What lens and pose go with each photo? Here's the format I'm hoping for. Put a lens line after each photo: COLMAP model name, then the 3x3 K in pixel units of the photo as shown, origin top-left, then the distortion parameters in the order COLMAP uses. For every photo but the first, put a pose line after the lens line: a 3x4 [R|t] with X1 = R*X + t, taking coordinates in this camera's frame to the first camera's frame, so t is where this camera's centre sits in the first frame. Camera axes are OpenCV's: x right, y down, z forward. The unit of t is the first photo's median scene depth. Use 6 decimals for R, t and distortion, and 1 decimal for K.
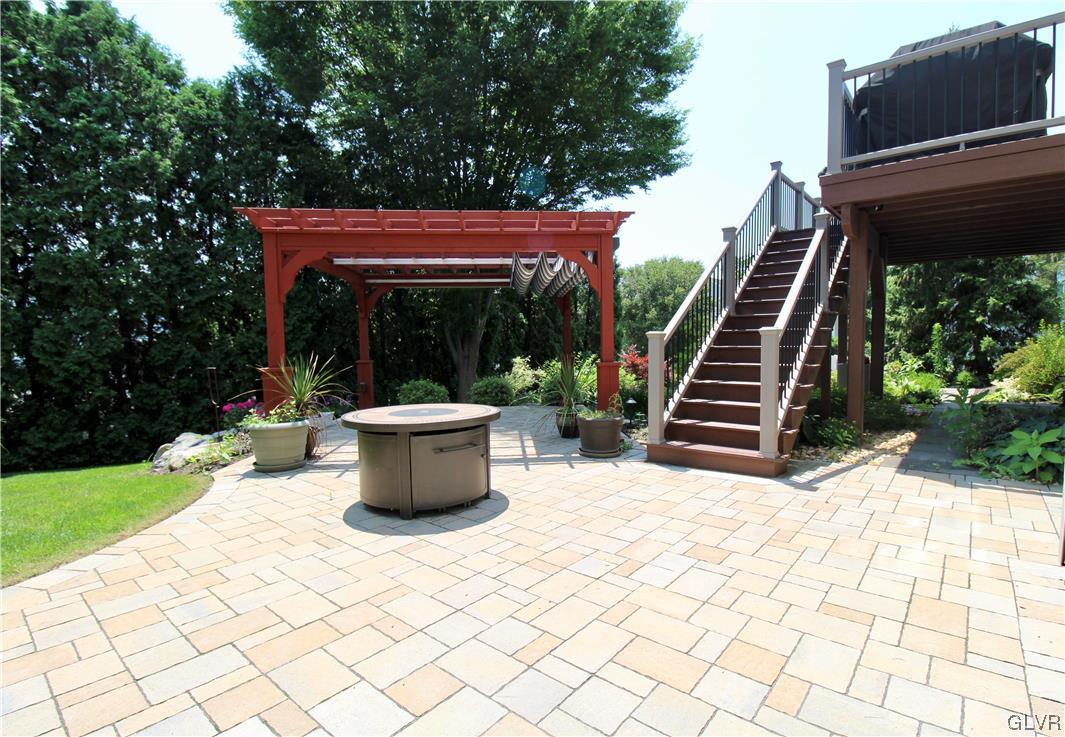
lens RADIAL K [[526.6, 0, 532.5], [0, 526.6, 368.5], [0, 0, 1]] dist [0.001007, 0.000025]
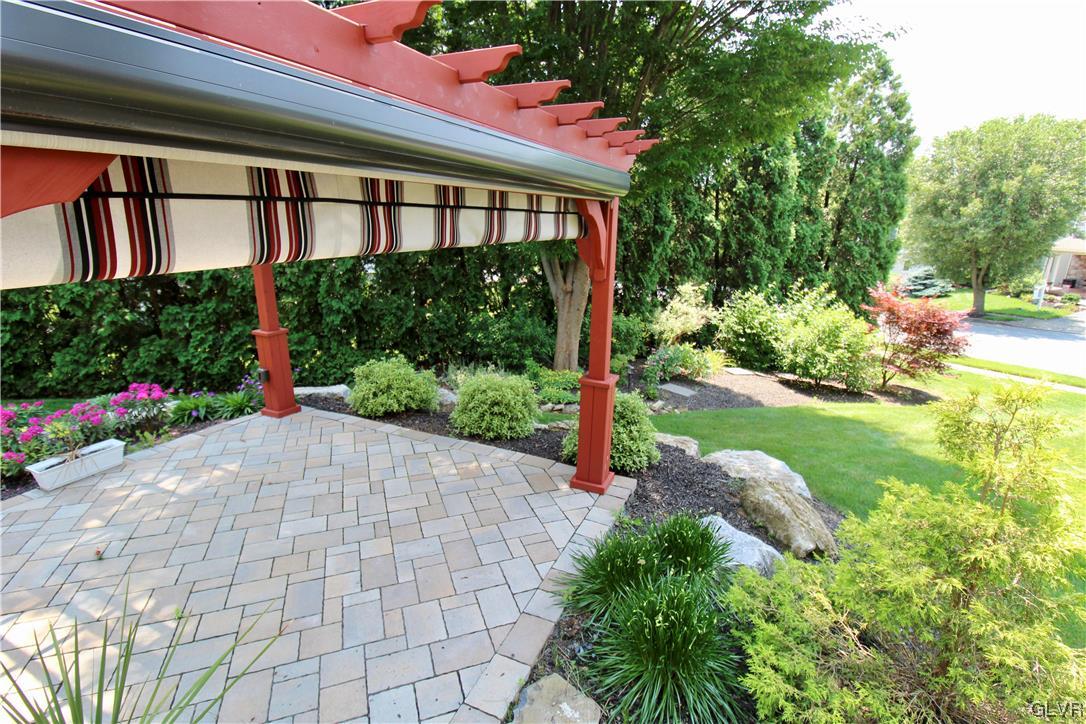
lens RADIAL K [[511.2, 0, 551.3], [0, 511.2, 362.0], [0, 0, 1]] dist [0.000713, -0.011380]
pose [[0.892084, 0.155274, -0.424354, 0.110741], [-0.056312, 0.969987, 0.236547, -0.070133], [0.448348, -0.187123, 0.874053, 0.339263]]
